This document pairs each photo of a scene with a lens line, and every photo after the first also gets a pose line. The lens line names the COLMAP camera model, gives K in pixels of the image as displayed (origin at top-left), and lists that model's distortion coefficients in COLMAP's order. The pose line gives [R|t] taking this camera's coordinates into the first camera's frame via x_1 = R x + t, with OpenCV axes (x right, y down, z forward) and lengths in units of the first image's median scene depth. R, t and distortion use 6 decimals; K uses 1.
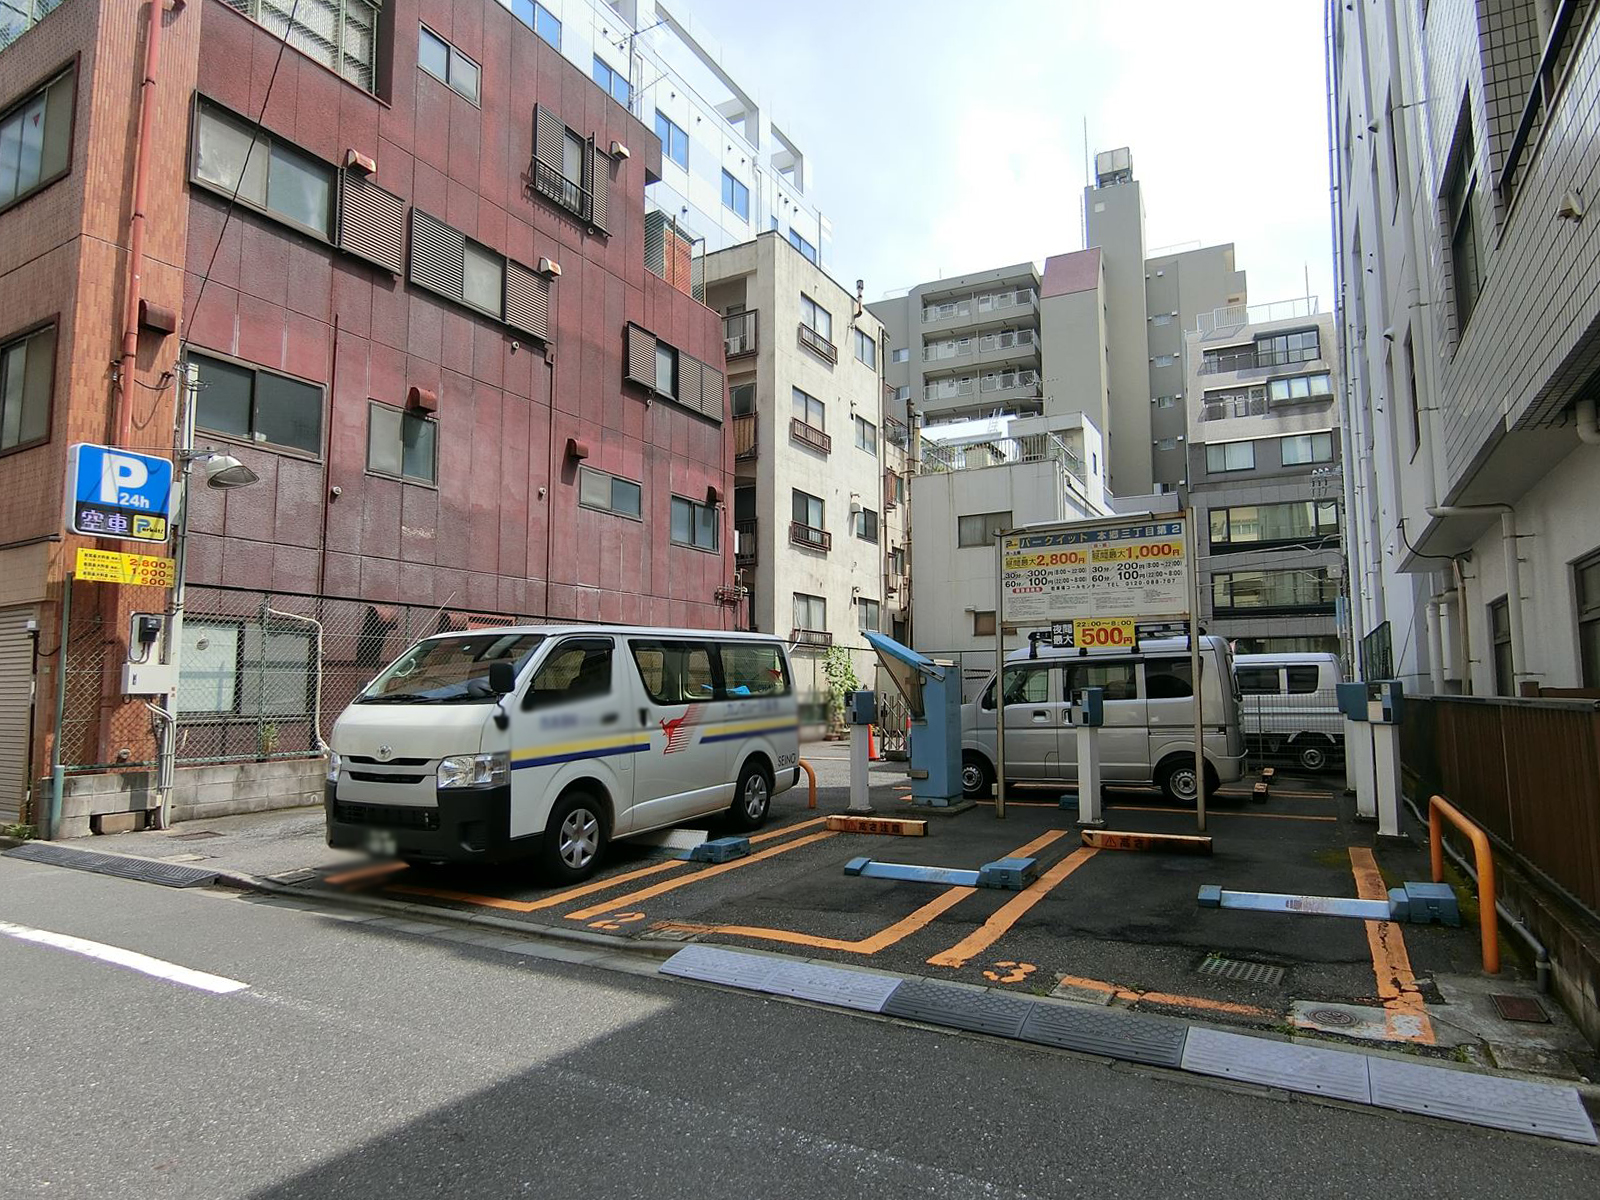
lens RADIAL K [[898.7, 0, 803.4], [0, 898.7, 608.4], [0, 0, 1]] dist [-0.020633, -0.000634]
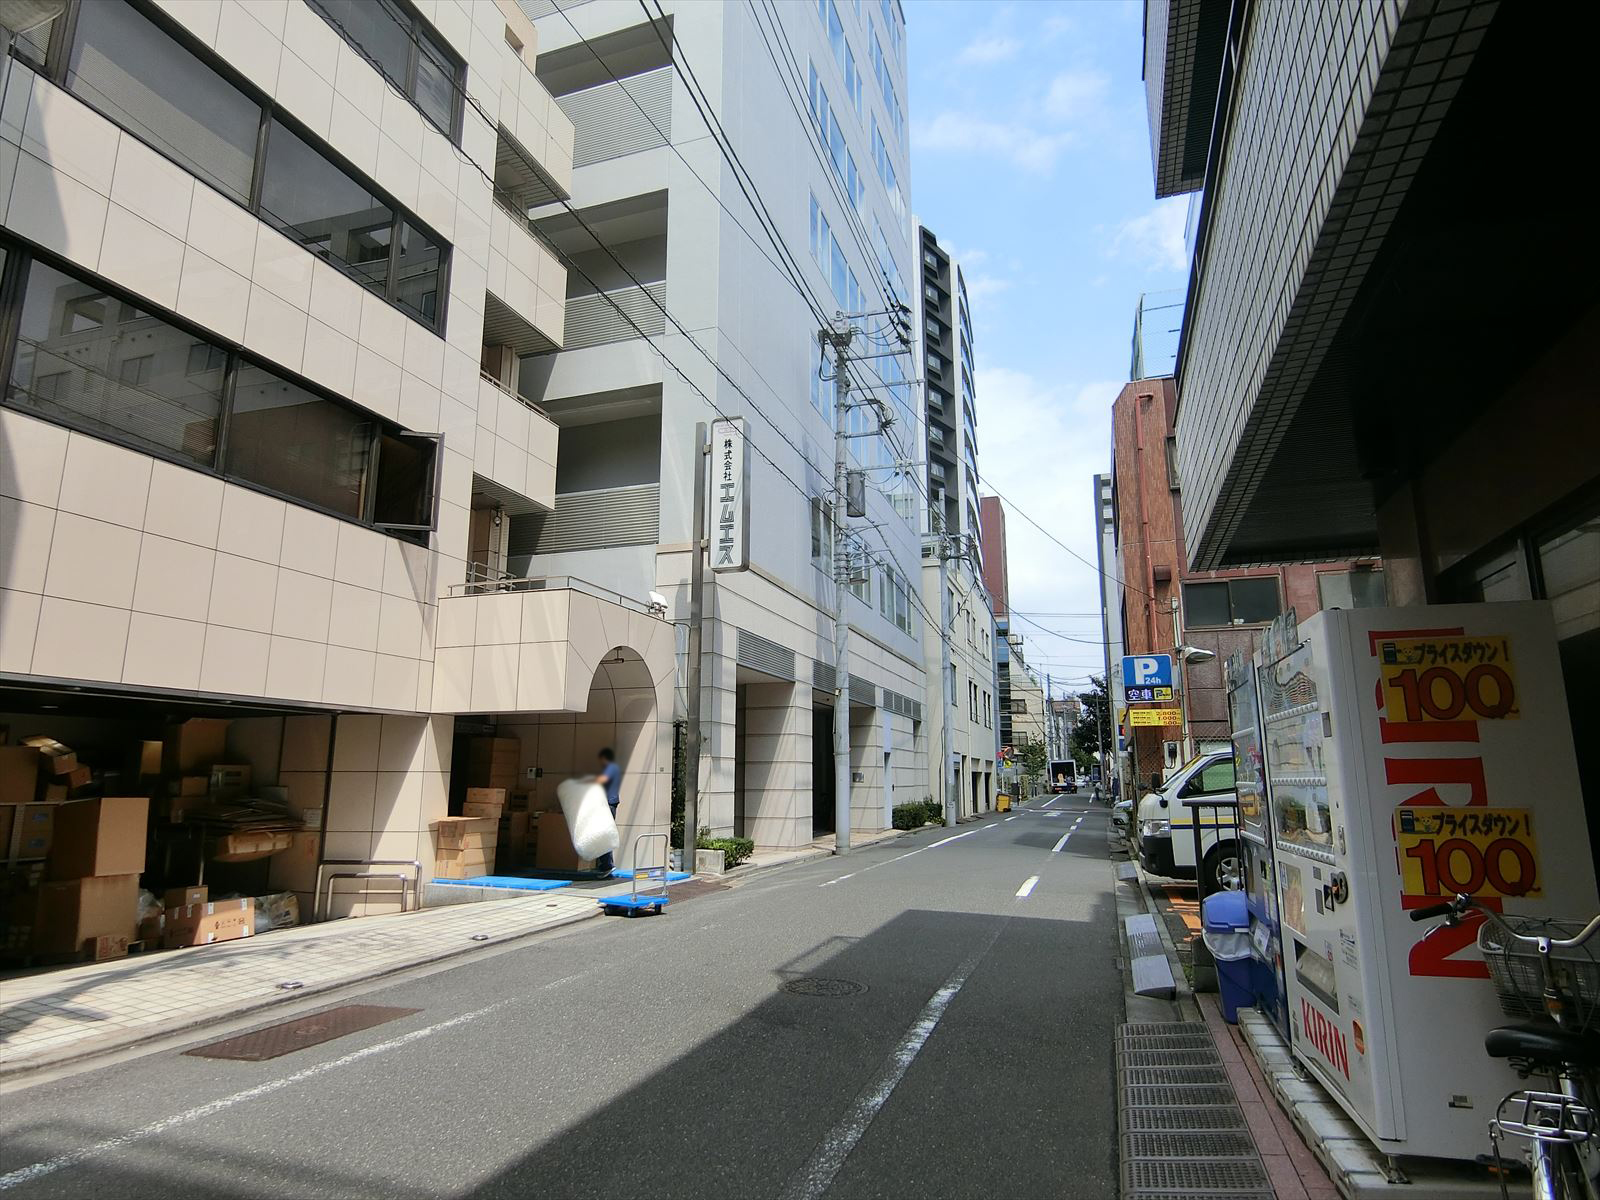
lens RADIAL K [[898.7, 0, 801.7], [0, 898.7, 605.3], [0, 0, 1]] dist [-0.020633, -0.000634]
pose [[0.182727, -0.178590, -0.966807, 0.956136], [0.082174, 0.982697, -0.165994, -0.024930], [0.979724, -0.049114, 0.194240, -0.082462]]
